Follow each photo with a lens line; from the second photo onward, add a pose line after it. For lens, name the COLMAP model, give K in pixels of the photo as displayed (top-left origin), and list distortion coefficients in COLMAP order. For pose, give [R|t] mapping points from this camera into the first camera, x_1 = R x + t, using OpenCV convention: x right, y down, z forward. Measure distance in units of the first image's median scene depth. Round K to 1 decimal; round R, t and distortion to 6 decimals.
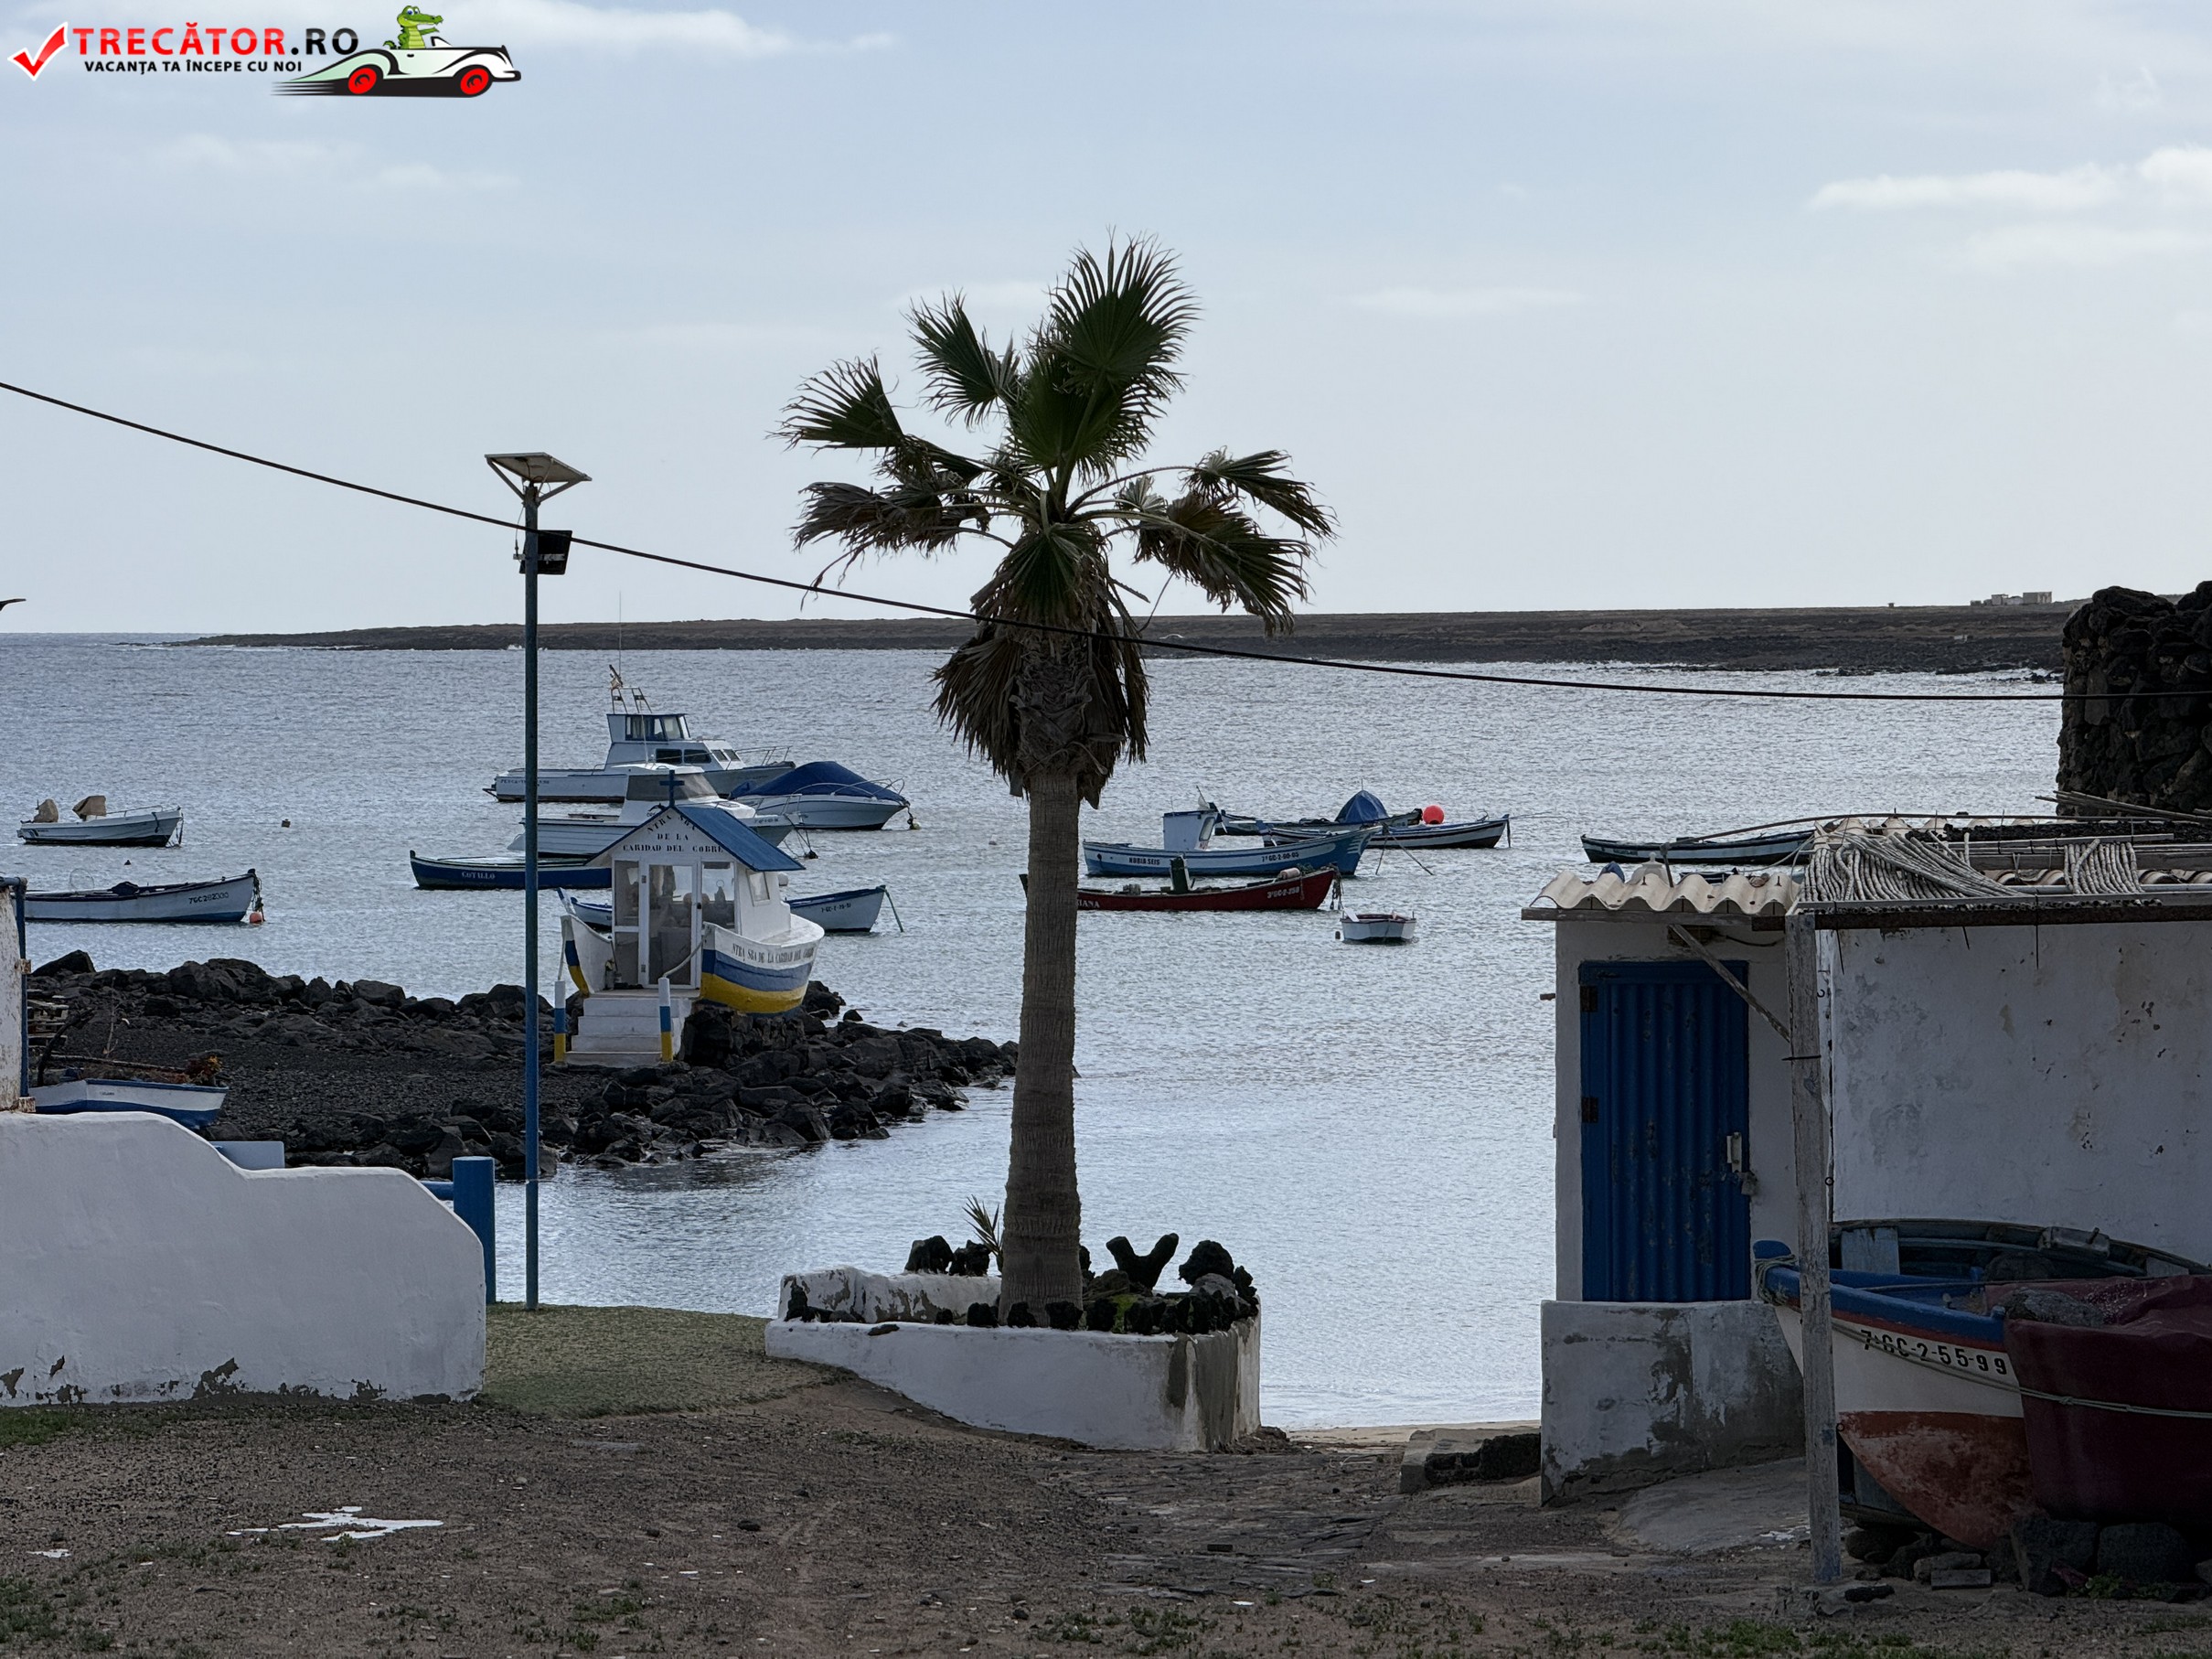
lens RADIAL K [[7844.9, 0, 1106.0], [0, 7844.9, 829.5], [0, 0, 1]] dist [-0.043450, -0.405631]
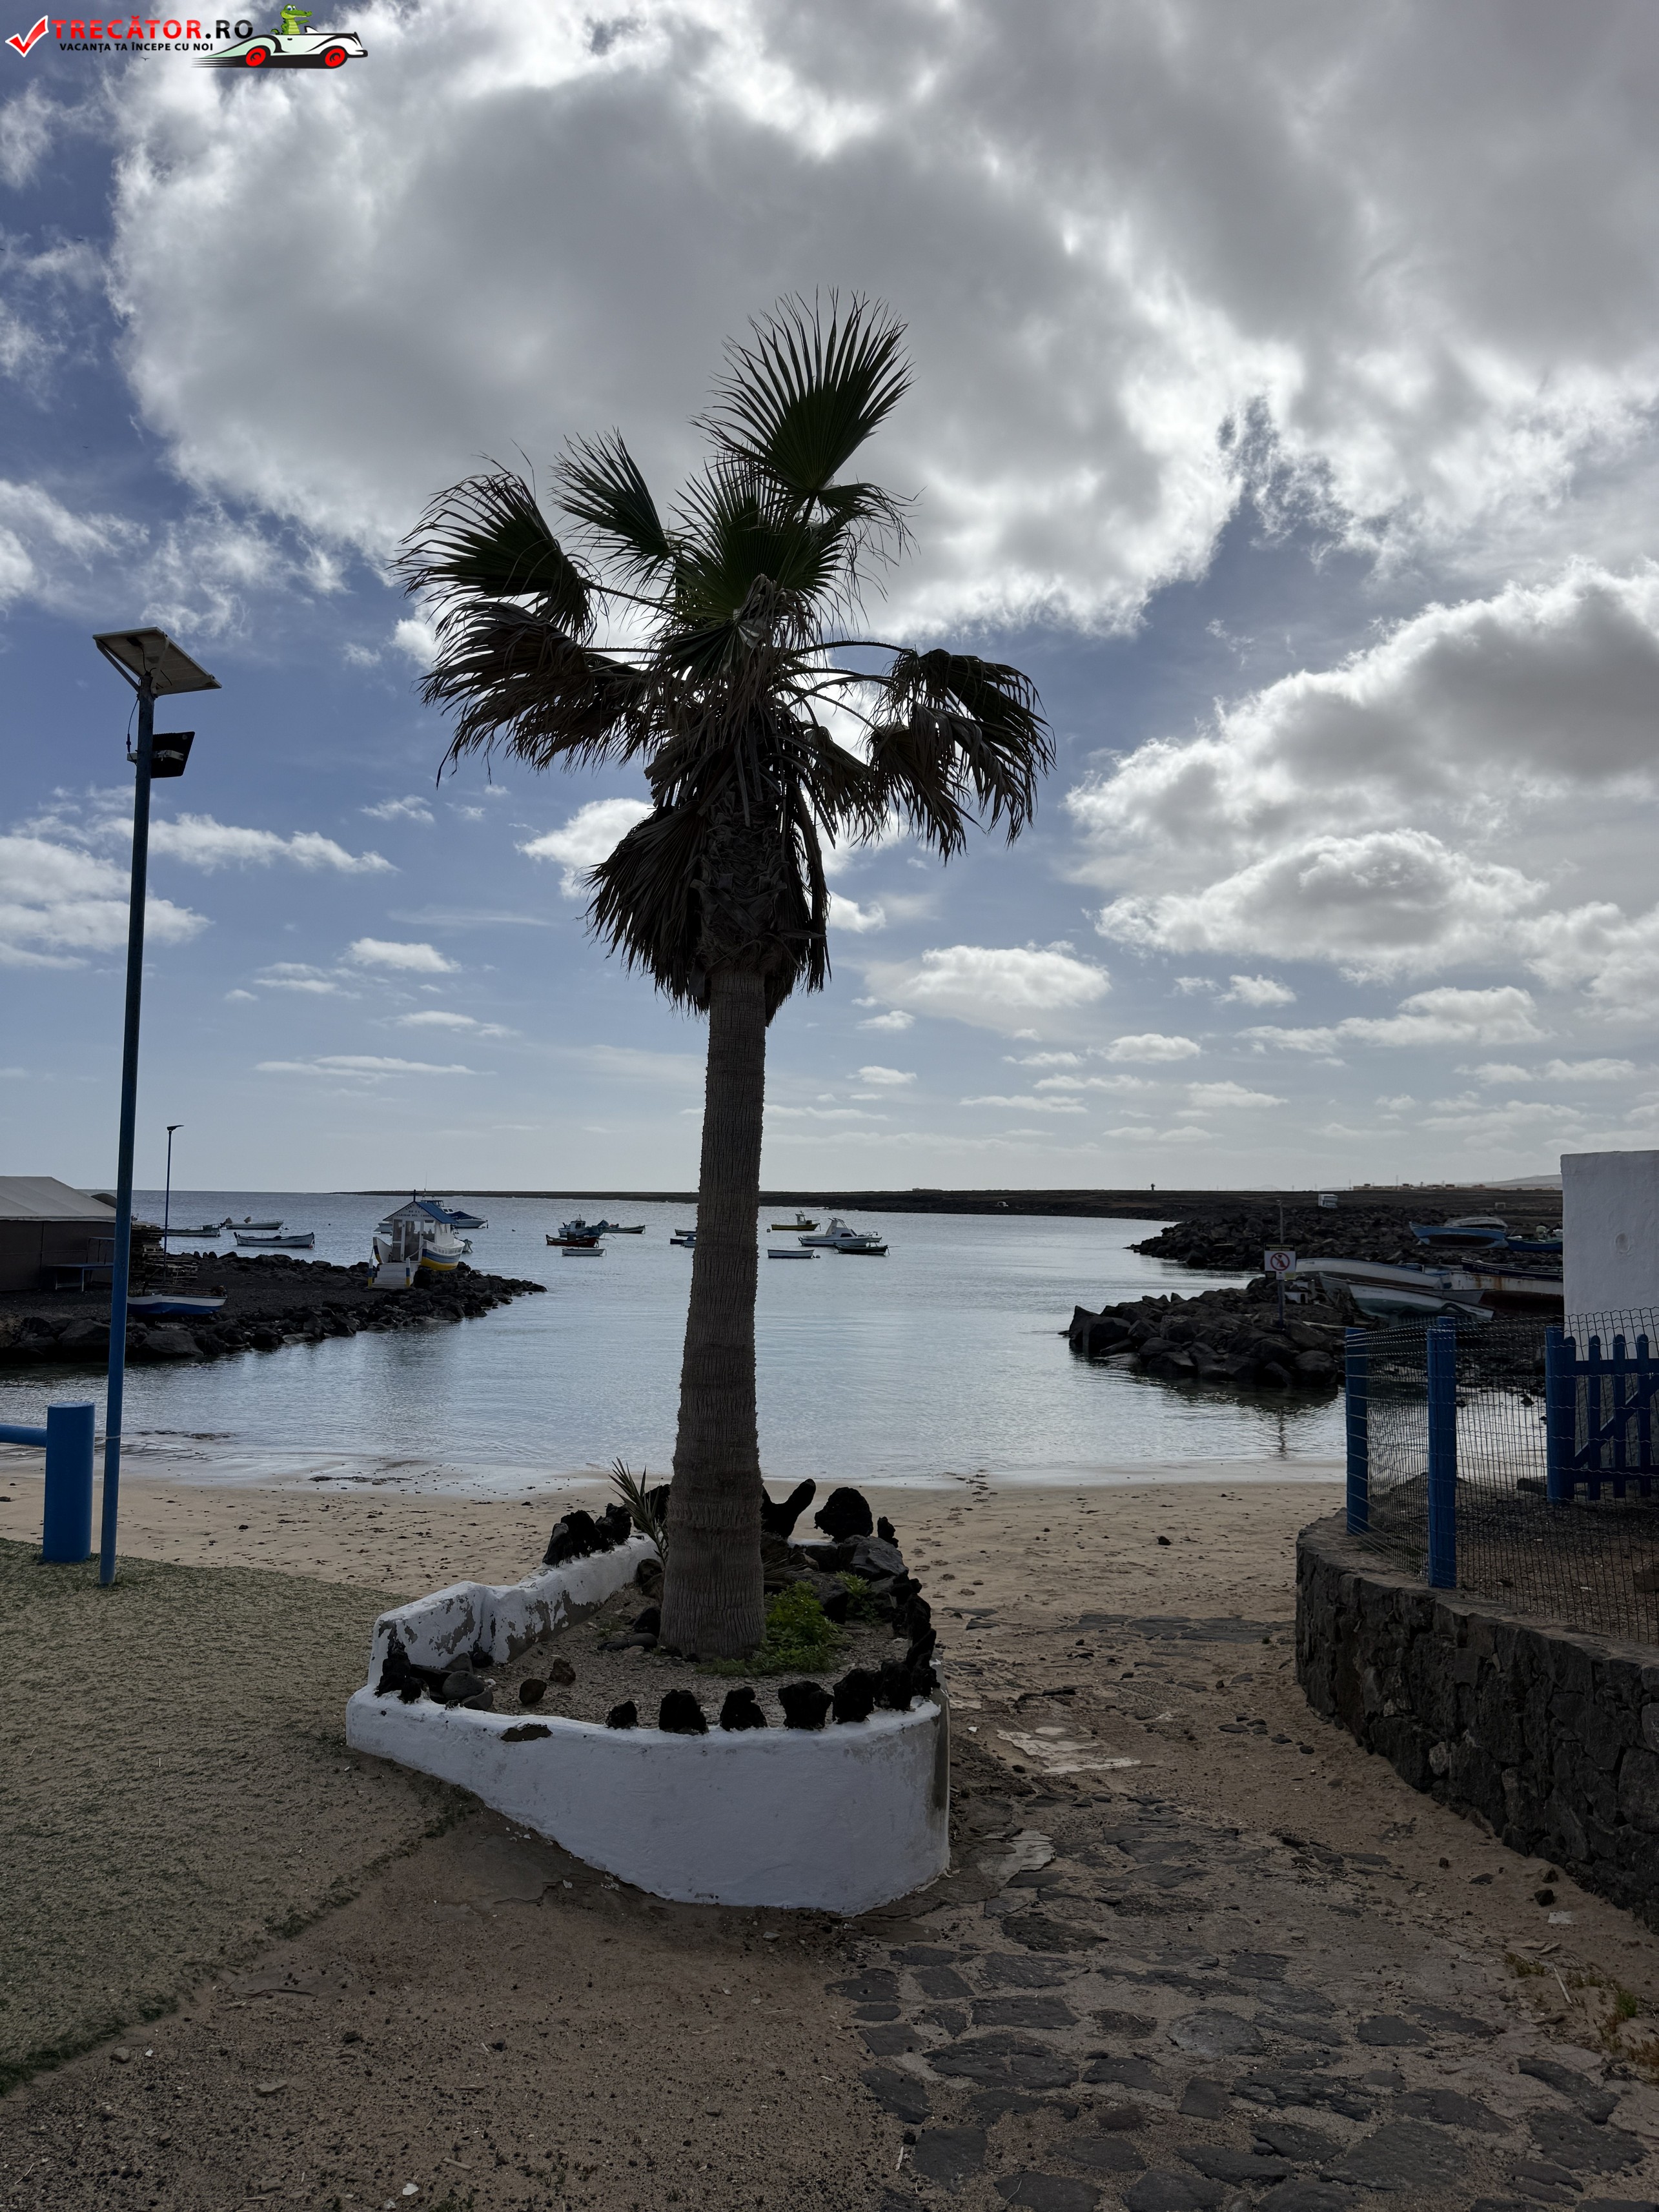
lens RADIAL K [[1544.9, 0, 829.5], [0, 1544.9, 1106.0], [0, 0, 1]] dist [0.133607, -0.273036]
pose [[0.981419, 0.030056, 0.189510, -0.013615], [-0.013848, 0.996175, -0.086280, 0.010430], [-0.191378, 0.082053, 0.978081, 0.393812]]
